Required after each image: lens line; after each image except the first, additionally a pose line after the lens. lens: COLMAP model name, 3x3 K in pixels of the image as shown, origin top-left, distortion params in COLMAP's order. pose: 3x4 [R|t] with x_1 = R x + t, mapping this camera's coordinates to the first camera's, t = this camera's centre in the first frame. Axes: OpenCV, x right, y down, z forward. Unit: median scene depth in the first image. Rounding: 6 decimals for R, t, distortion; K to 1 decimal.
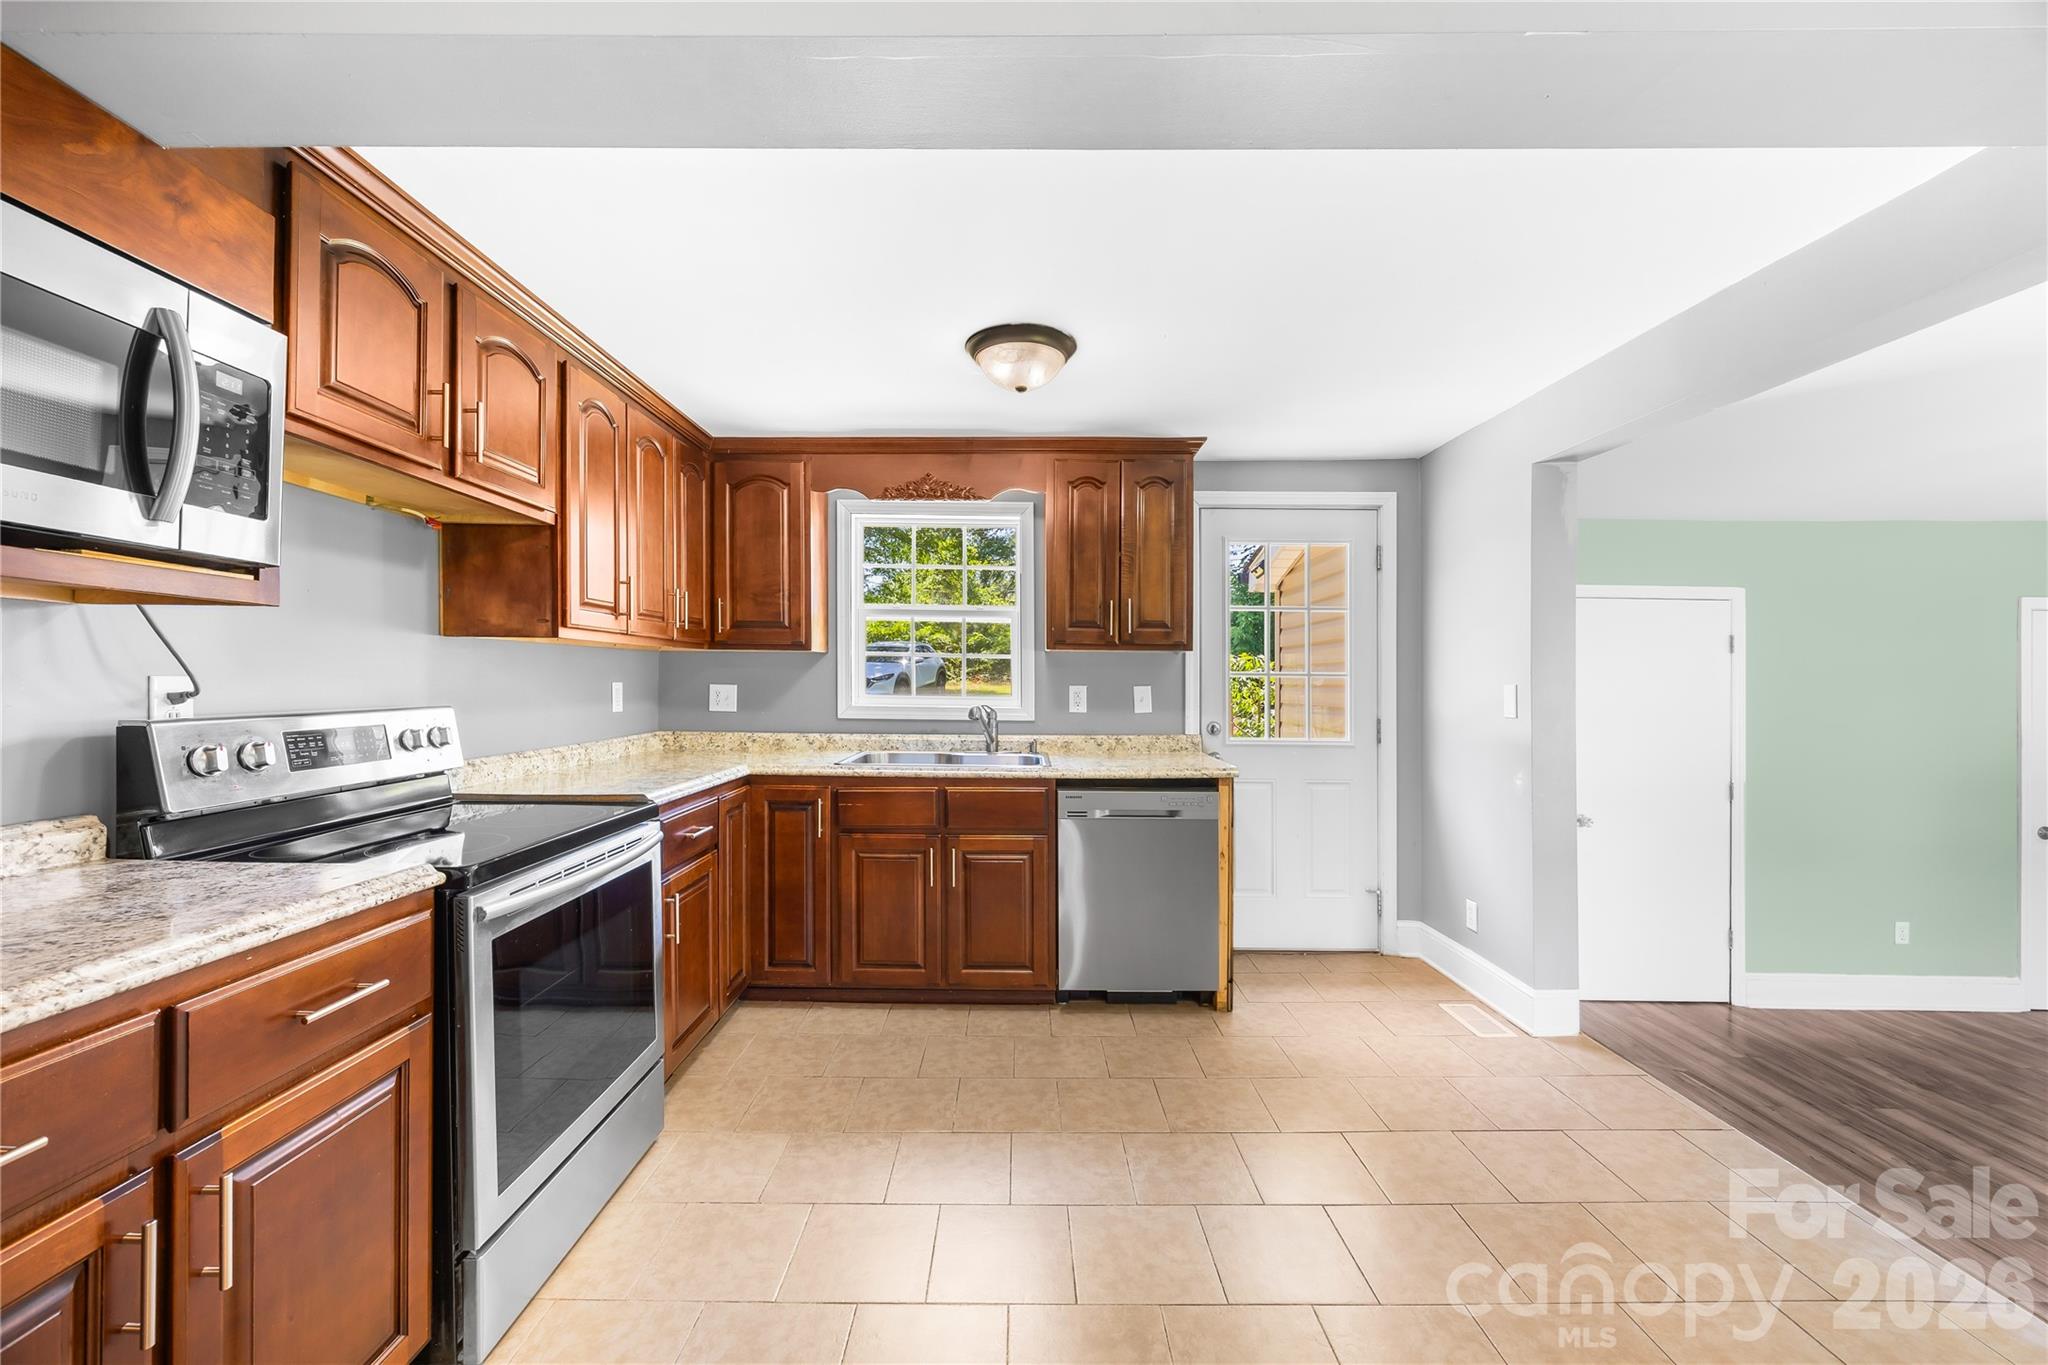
lens RADIAL K [[794.6, 0, 1018.0], [0, 794.6, 681.8], [0, 0, 1]] dist [-0.004372, 0.000545]
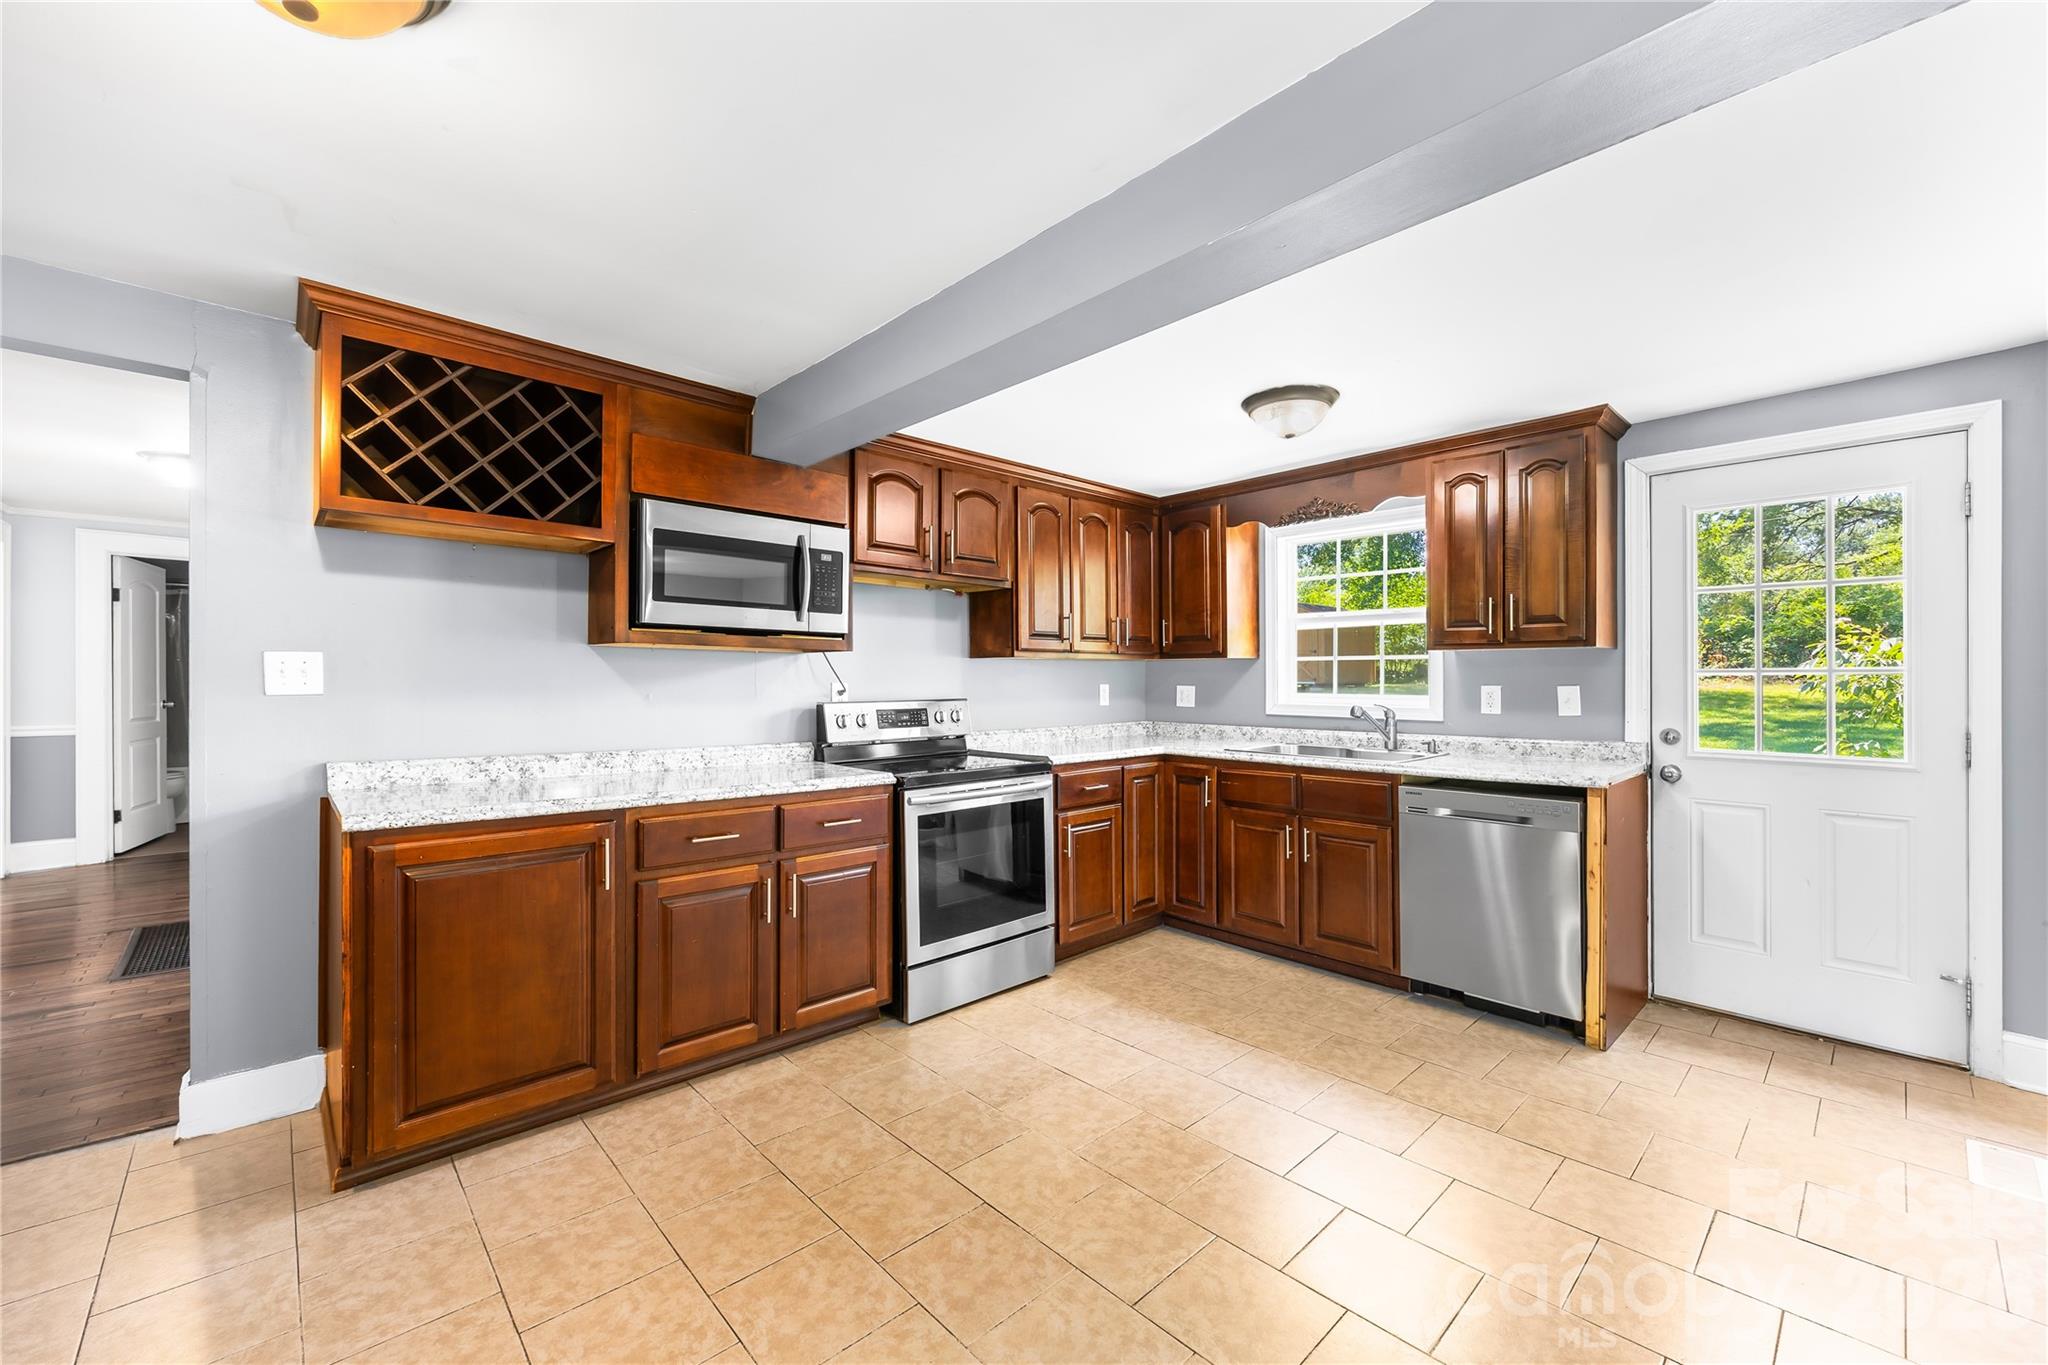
lens RADIAL K [[821.0, 0, 1036.1], [0, 821.0, 682.8], [0, 0, 1]] dist [-0.002043, 0.000009]
pose [[0.689185, -0.005753, -0.724563, 0.493103], [0.005822, 0.999980, -0.002403, 0.000907], [0.724562, -0.002563, 0.689205, -0.093073]]
